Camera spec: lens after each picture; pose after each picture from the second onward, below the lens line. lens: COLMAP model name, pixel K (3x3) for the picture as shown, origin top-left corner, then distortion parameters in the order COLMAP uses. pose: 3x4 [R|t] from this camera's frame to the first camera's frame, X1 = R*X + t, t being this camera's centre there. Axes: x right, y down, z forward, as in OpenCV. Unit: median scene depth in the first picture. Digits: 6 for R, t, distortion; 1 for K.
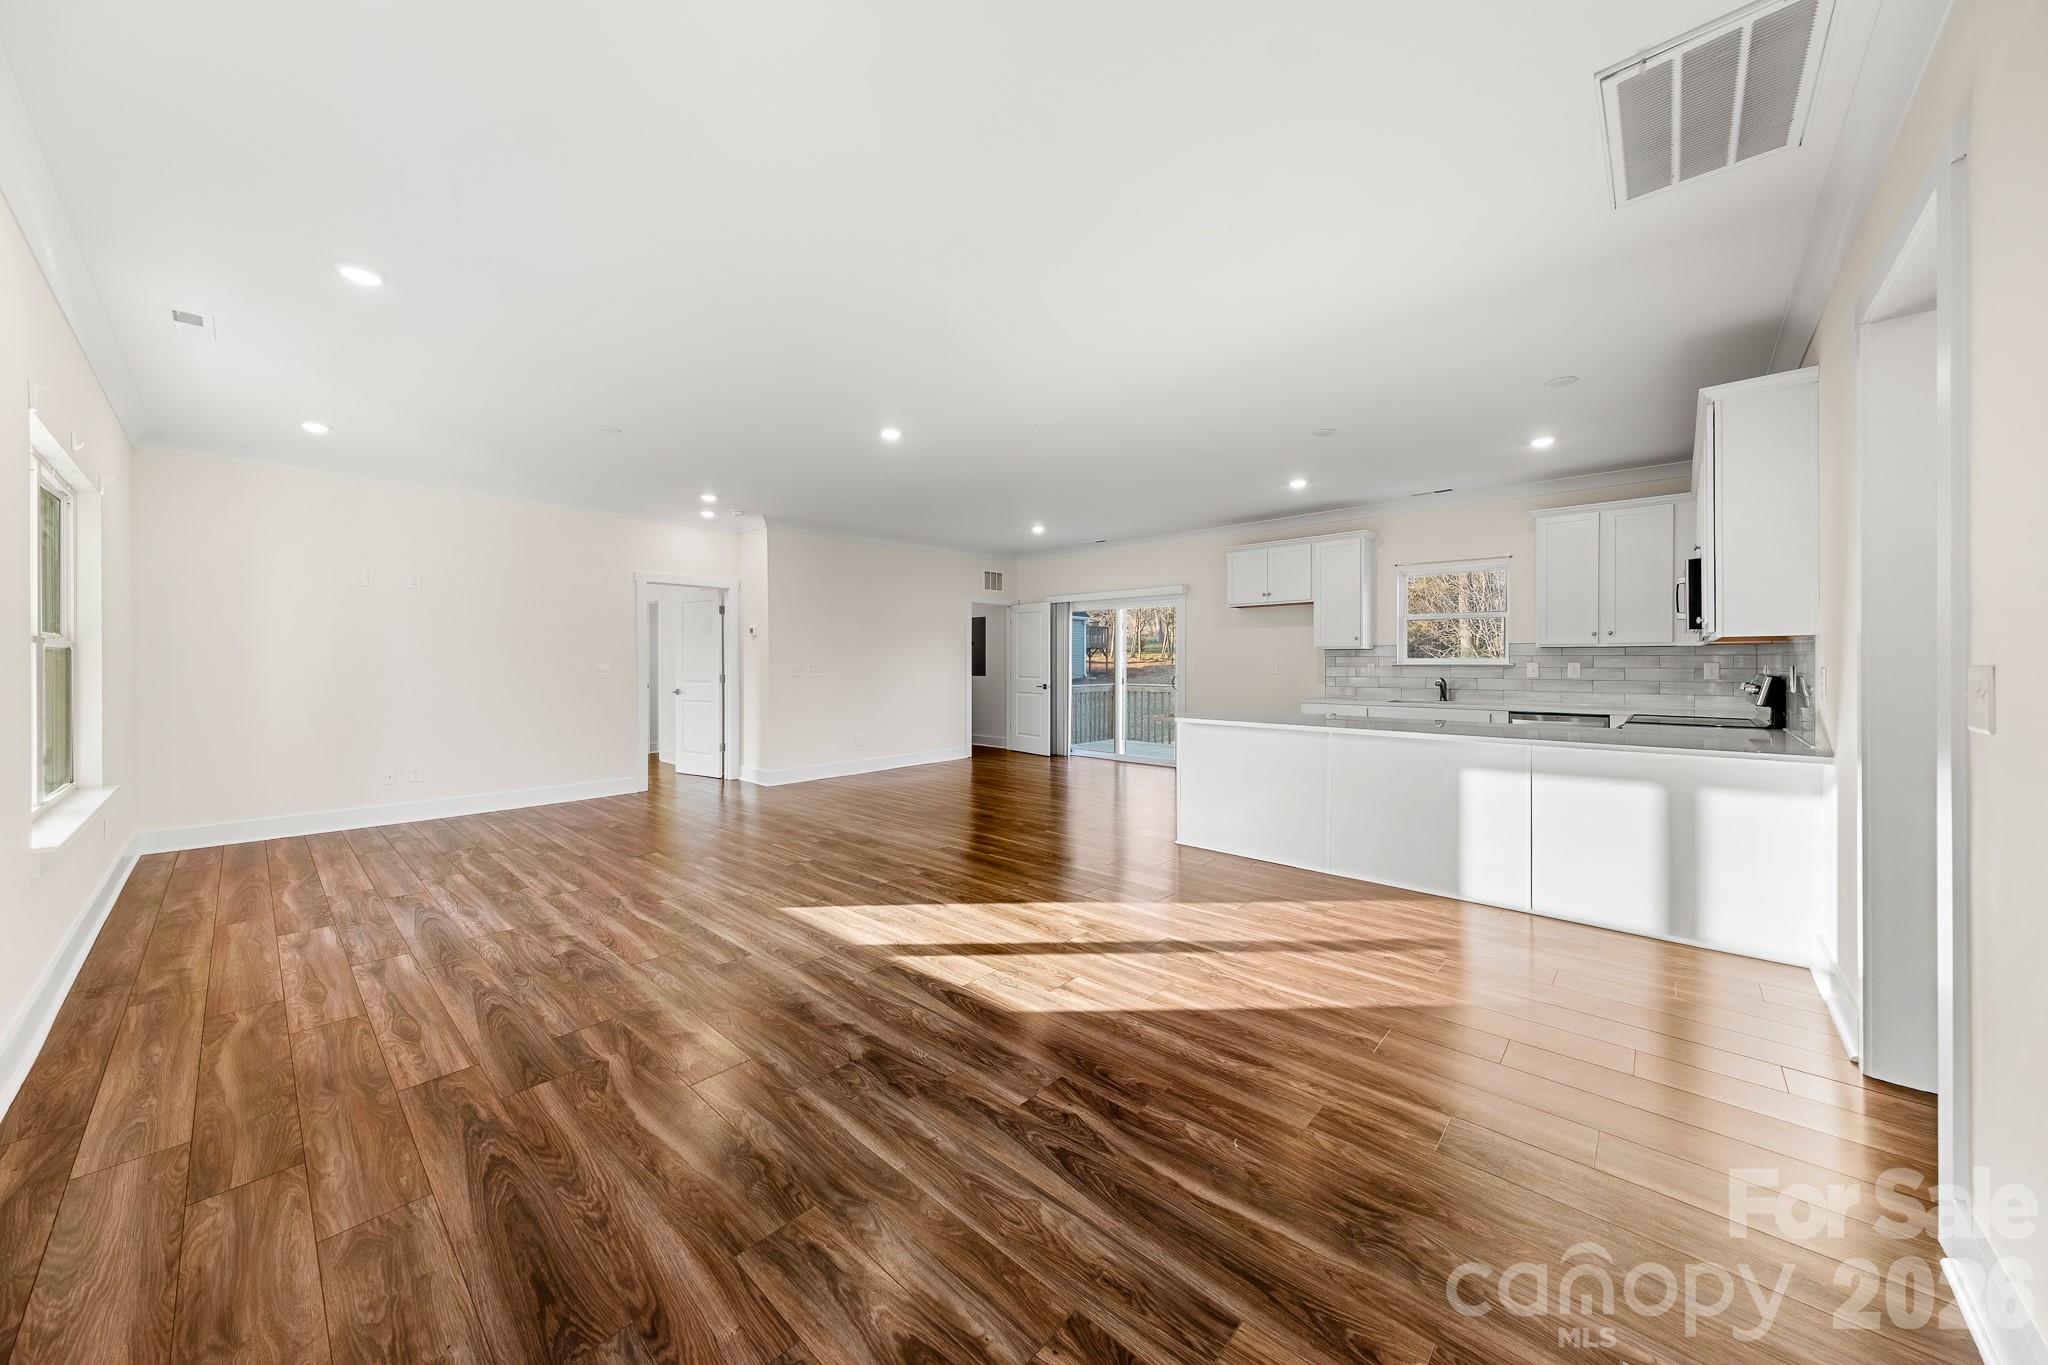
lens RADIAL K [[713.2, 0, 1023.5], [0, 713.2, 662.2], [0, 0, 1]] dist [0.001989, 0.002825]
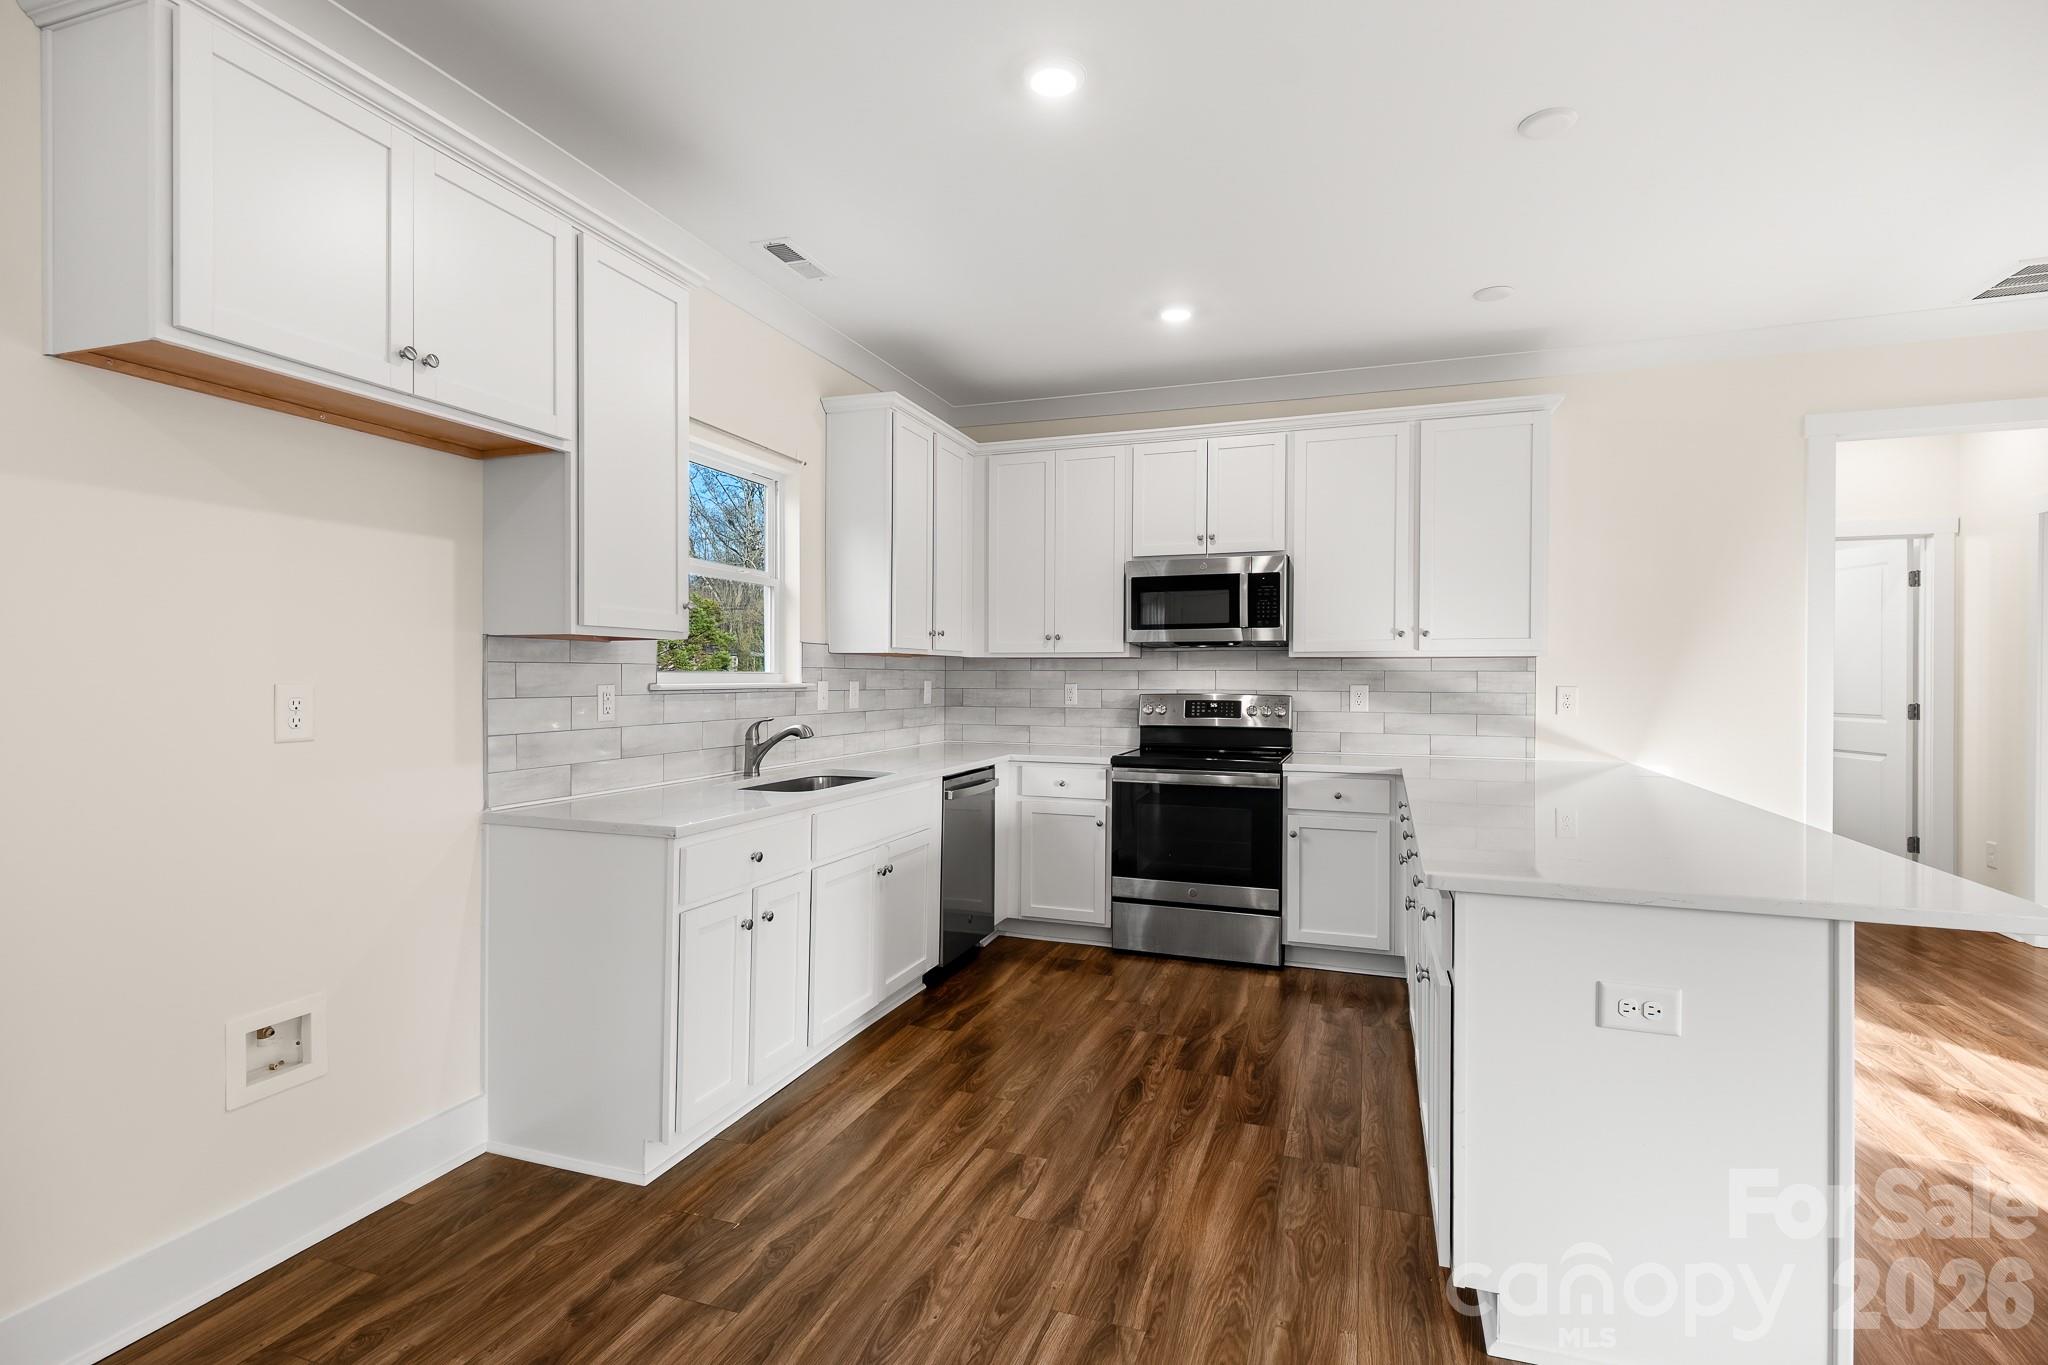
lens RADIAL K [[983.1, 0, 1017.5], [0, 983.1, 673.4], [0, 0, 1]] dist [0.006042, 0.000294]
pose [[-0.383127, 0.002526, 0.923692, 0.010984], [-0.001286, 0.999994, -0.003268, -0.003487], [-0.923695, -0.002439, -0.383122, 1.643379]]
